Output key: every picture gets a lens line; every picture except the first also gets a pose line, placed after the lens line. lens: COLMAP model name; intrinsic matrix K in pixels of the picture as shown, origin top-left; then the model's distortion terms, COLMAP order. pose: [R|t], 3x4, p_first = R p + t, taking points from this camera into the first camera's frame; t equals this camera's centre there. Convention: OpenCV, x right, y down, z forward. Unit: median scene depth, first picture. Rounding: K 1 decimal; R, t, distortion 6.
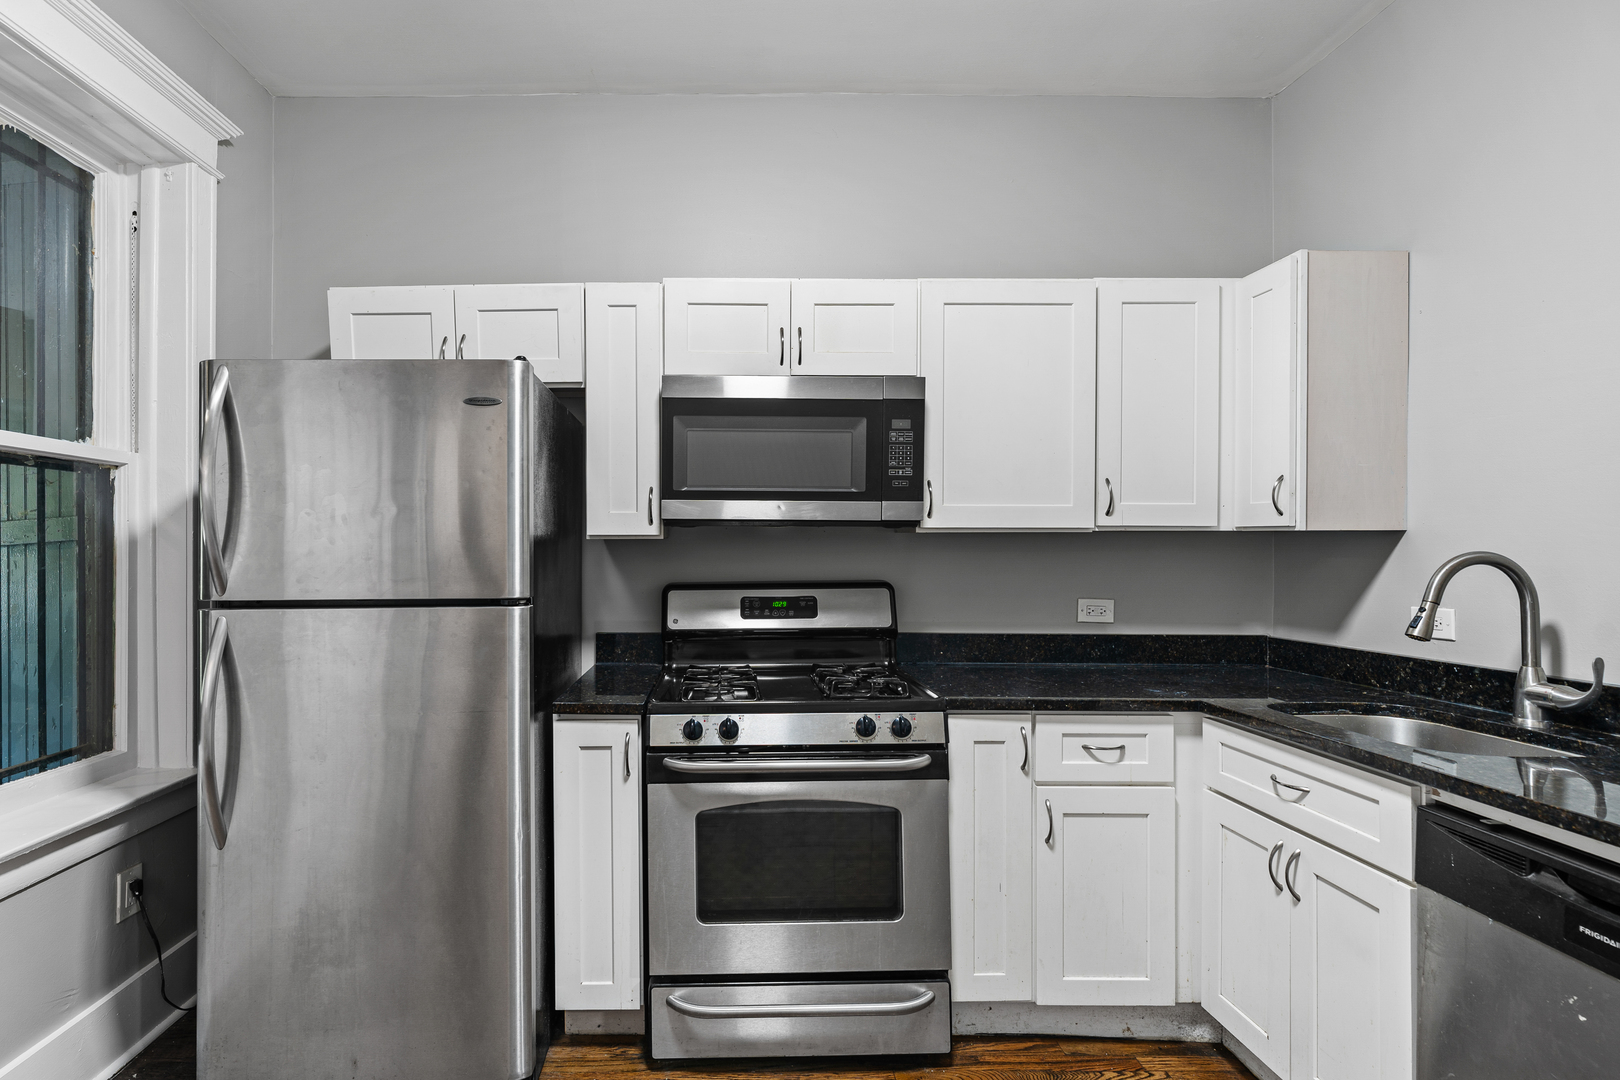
lens RADIAL K [[752.6, 0, 776.3], [0, 752.6, 546.7], [0, 0, 1]] dist [-0.000861, 0.001215]
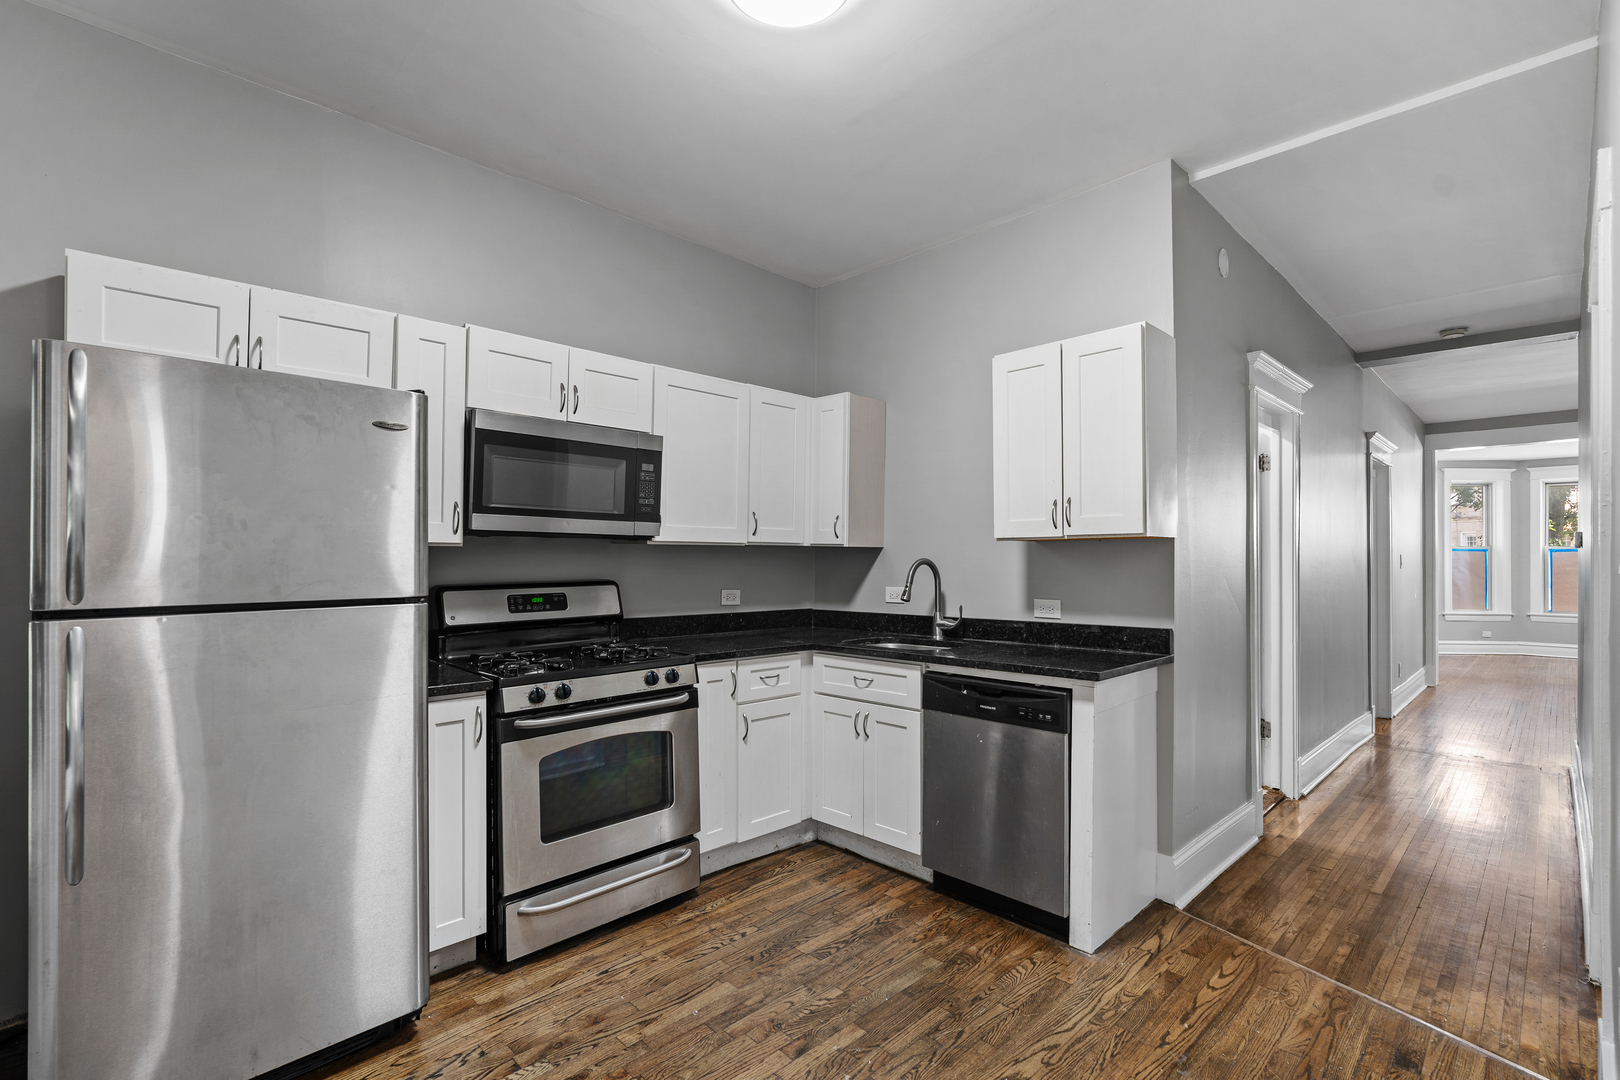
lens RADIAL K [[752.6, 0, 809.8], [0, 752.6, 546.5], [0, 0, 1]] dist [-0.000861, 0.001215]
pose [[0.710533, 0.013825, 0.703528, -0.650799], [-0.007281, 0.999898, -0.012296, 0.000519], [-0.703626, 0.003614, 0.710562, -0.230435]]
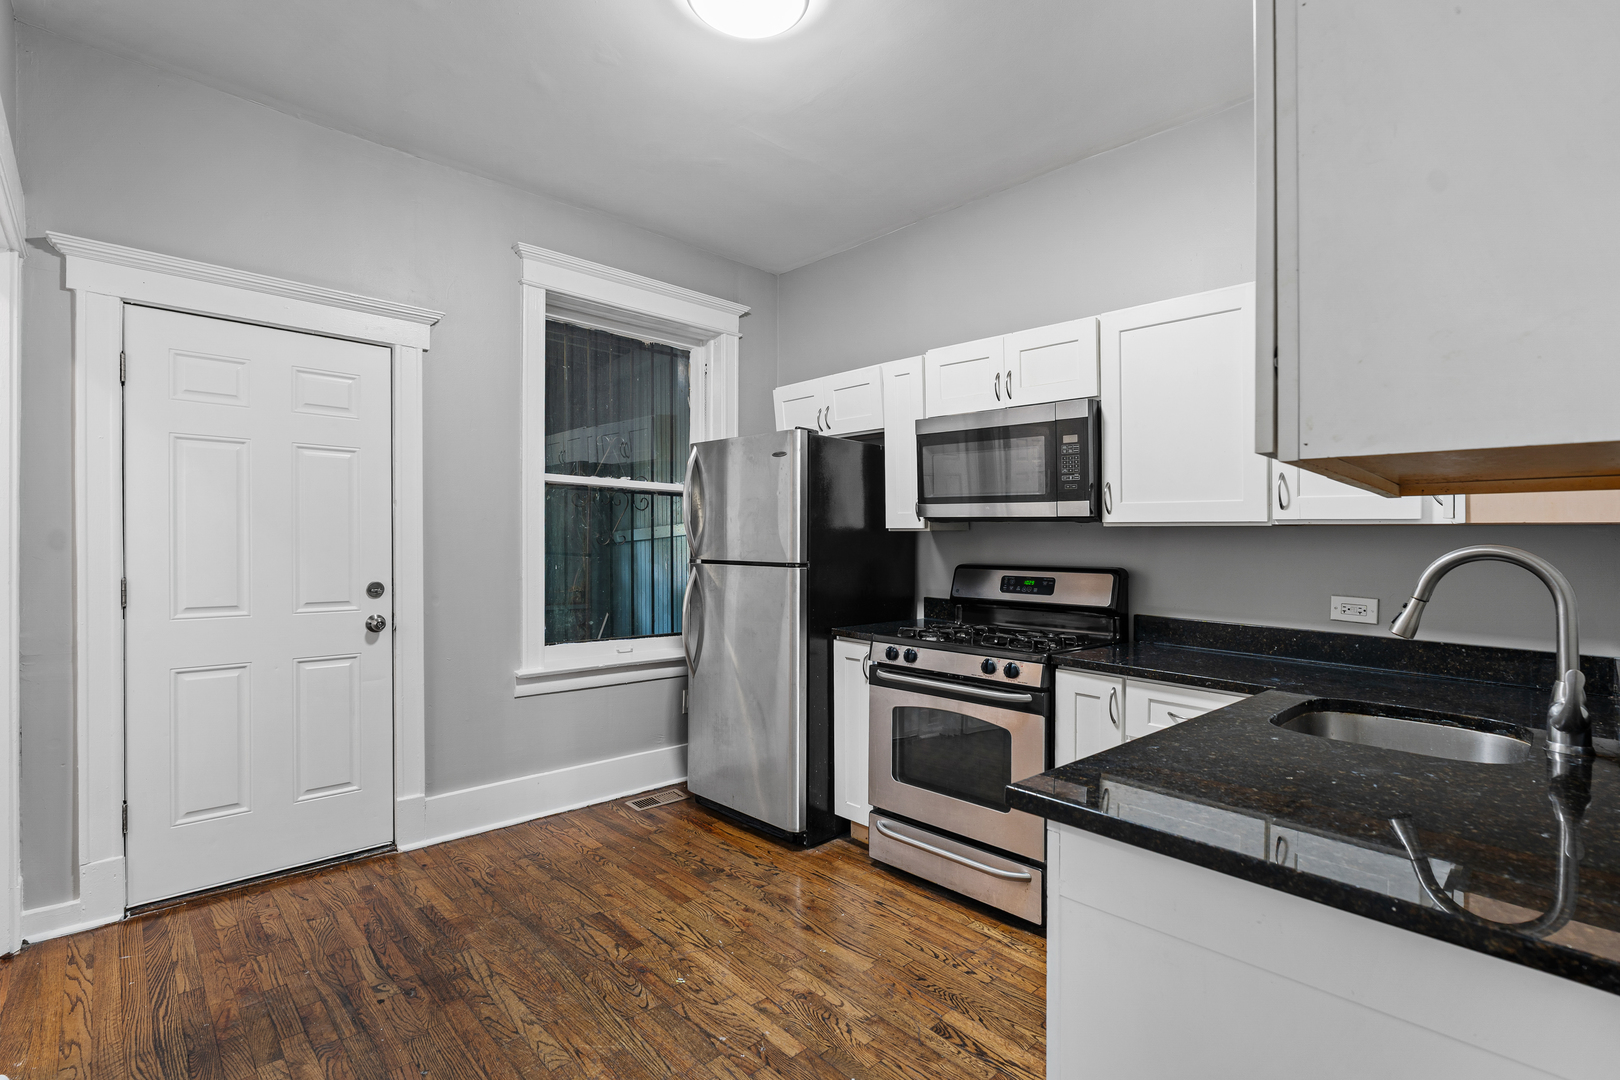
lens RADIAL K [[752.6, 0, 806.6], [0, 752.6, 544.0], [0, 0, 1]] dist [-0.000861, 0.001215]
pose [[0.690399, 0.016732, -0.723235, 0.824526], [-0.013944, 0.999855, 0.009821, 0.004682], [0.723294, 0.003304, 0.690532, -0.185228]]
